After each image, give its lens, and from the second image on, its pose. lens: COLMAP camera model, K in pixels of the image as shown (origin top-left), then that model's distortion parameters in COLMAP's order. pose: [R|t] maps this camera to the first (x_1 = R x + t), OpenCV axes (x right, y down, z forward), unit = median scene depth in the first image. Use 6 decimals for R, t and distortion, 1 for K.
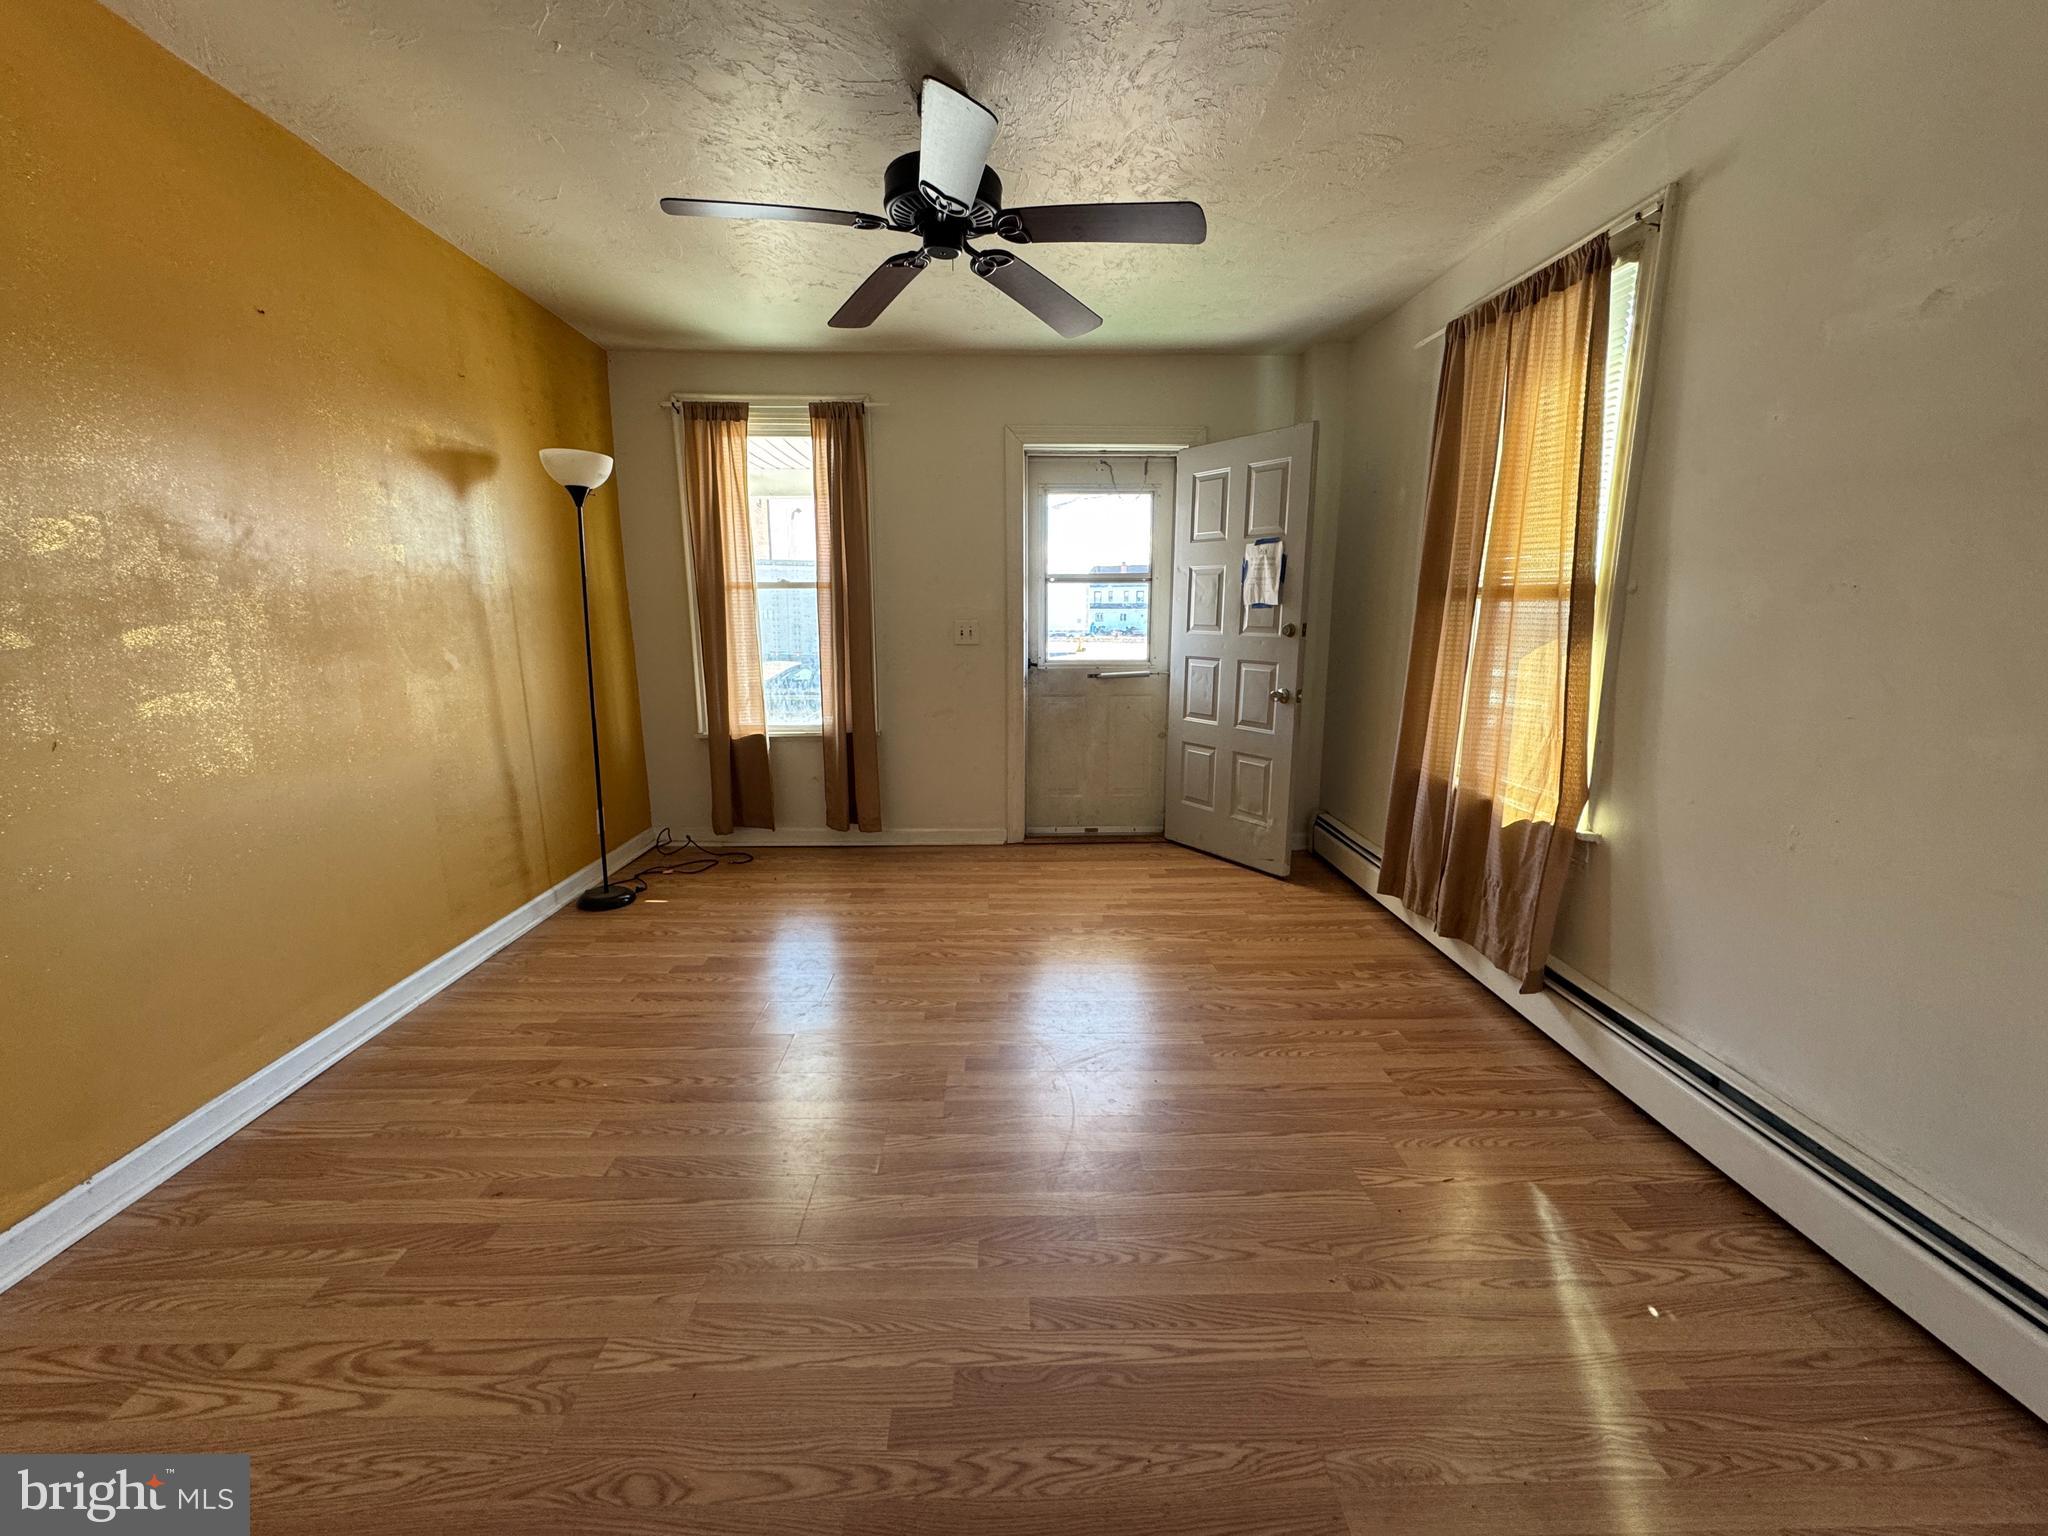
lens RADIAL K [[810.7, 0, 1018.4], [0, 810.7, 764.2], [0, 0, 1]] dist [-0.000972, -0.000063]
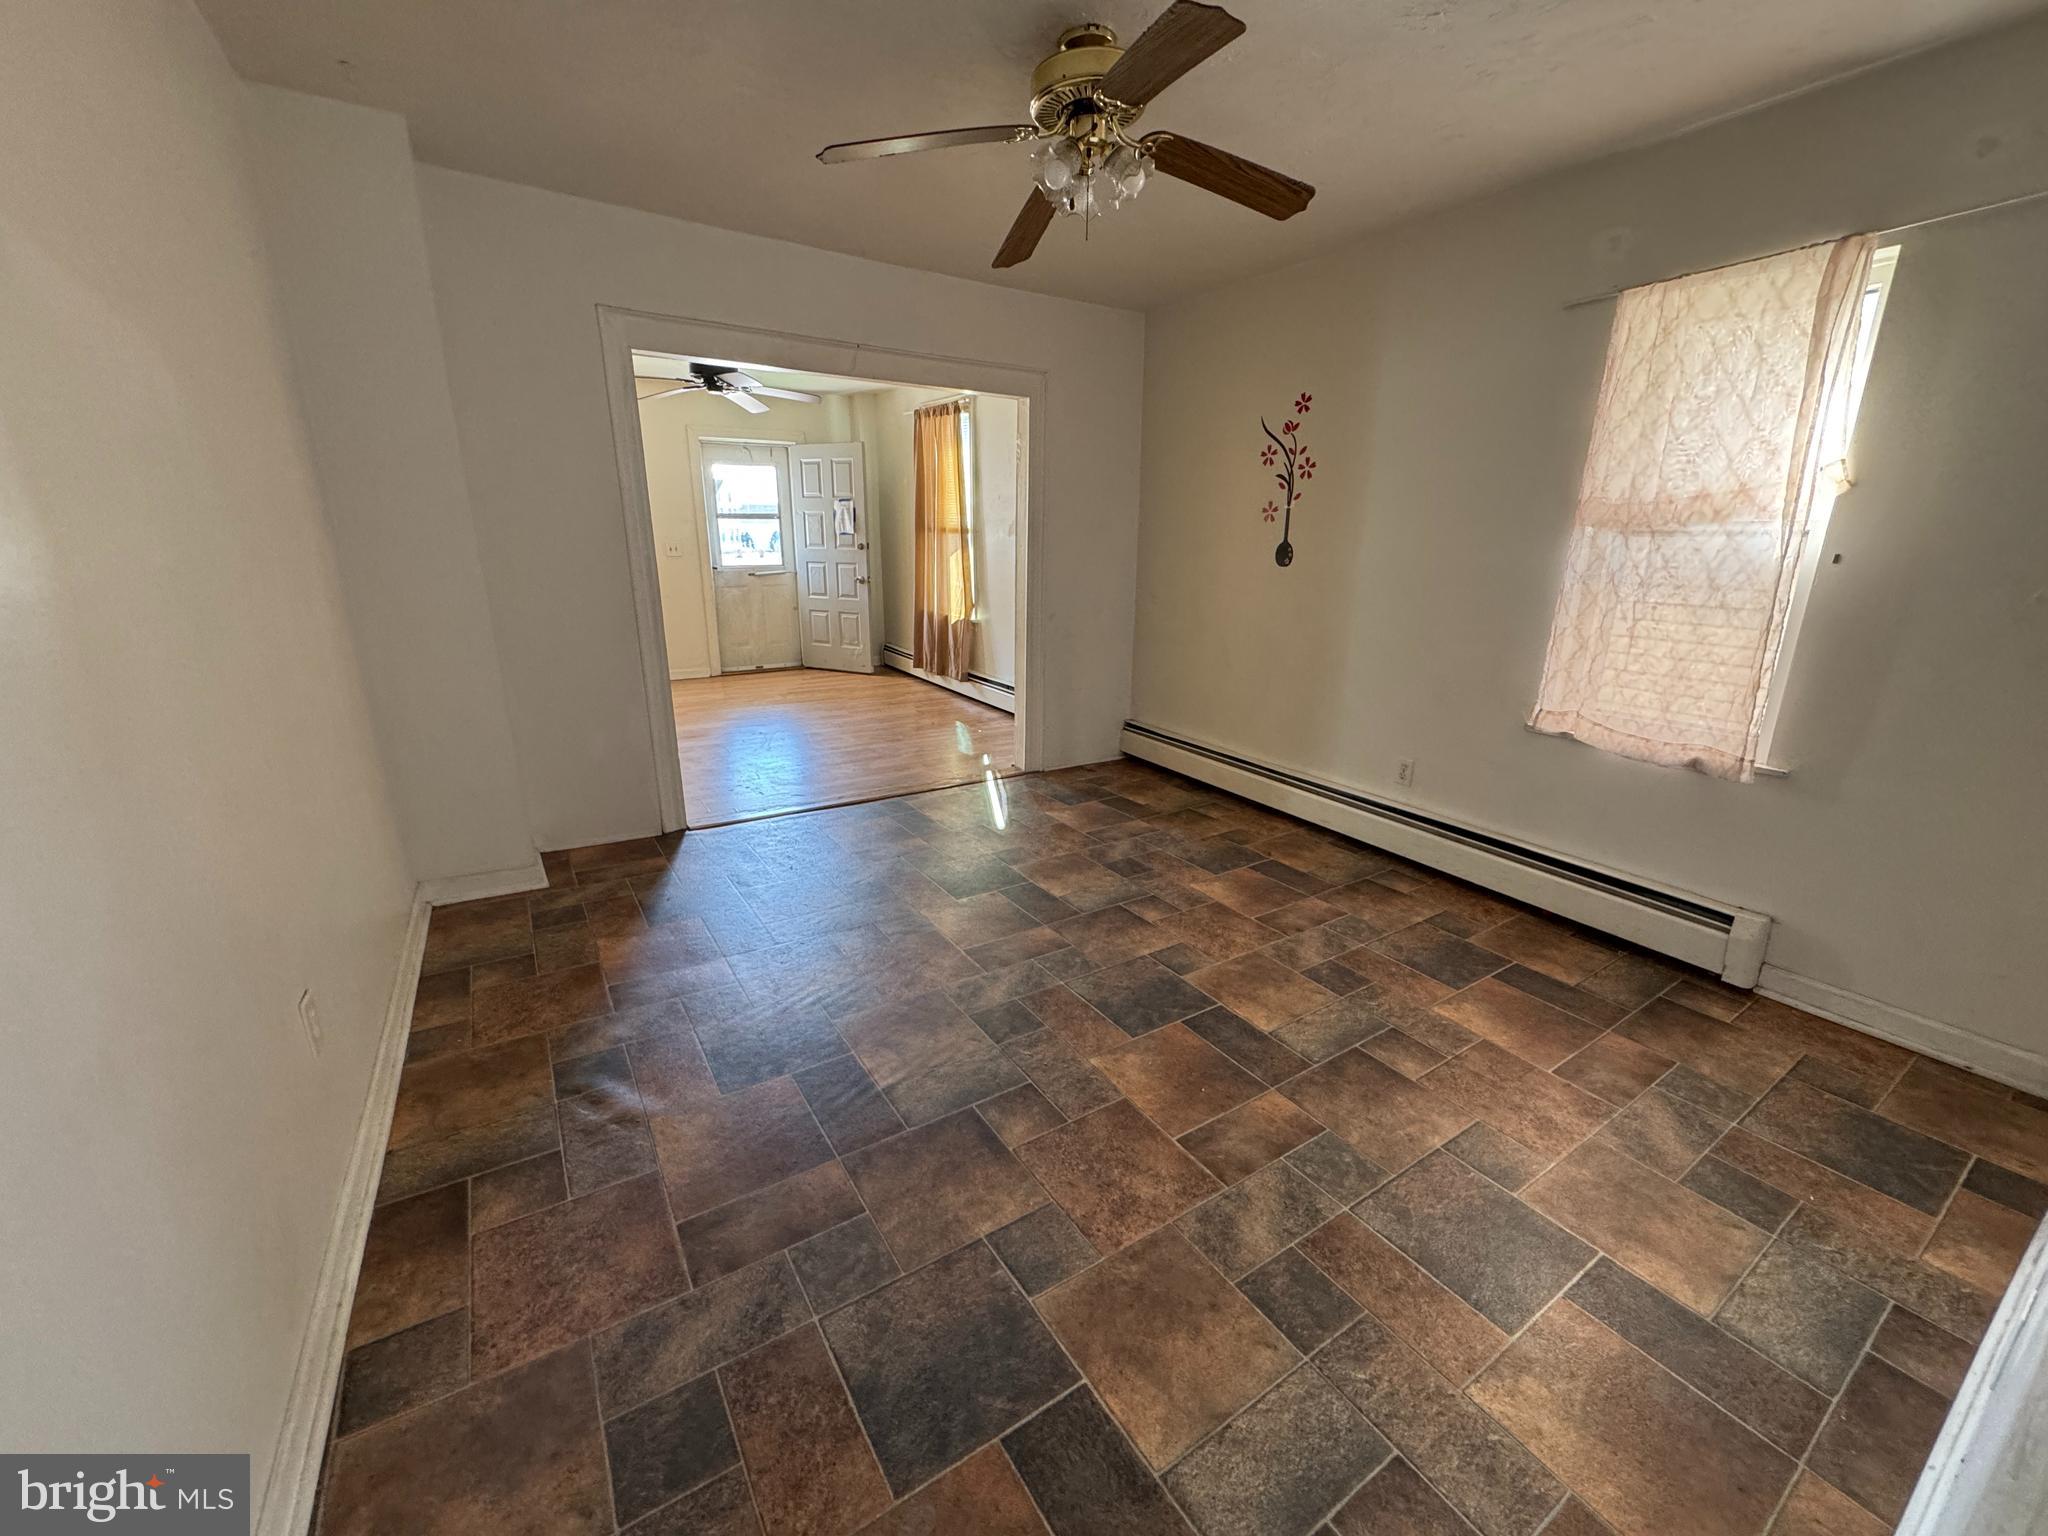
lens RADIAL K [[810.7, 0, 1030.0], [0, 810.7, 765.2], [0, 0, 1]] dist [-0.000972, -0.000063]
pose [[0.864103, -0.127491, 0.486901, -0.355281], [0.083617, 0.990307, 0.110908, 0.186181], [-0.496321, -0.055123, 0.866387, -0.990865]]
